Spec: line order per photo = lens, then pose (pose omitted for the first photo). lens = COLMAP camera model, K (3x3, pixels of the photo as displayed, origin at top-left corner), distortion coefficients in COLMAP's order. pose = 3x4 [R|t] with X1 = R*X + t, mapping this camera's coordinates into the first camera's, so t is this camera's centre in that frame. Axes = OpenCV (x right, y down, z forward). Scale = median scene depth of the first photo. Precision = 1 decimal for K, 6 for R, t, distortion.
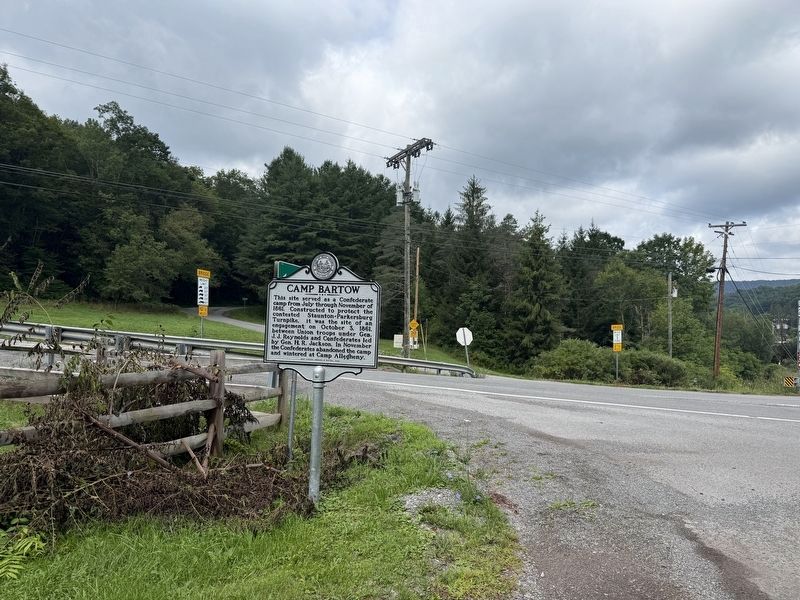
lens RADIAL K [[551.0, 0, 400.0], [0, 551.0, 300.0], [0, 0, 1]] dist [0.063250, -0.003596]
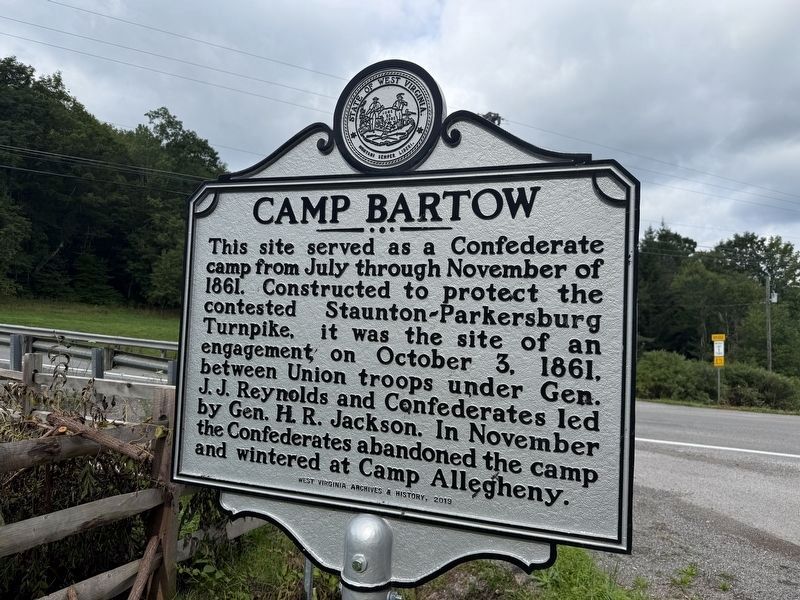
lens RADIAL K [[551.0, 0, 400.0], [0, 551.0, 300.0], [0, 0, 1]] dist [0.063250, -0.003596]
pose [[0.996450, -0.000338, -0.084184, -0.108899], [-0.000748, 0.999917, -0.012866, 0.025734], [0.084182, 0.012884, 0.996367, 0.733991]]
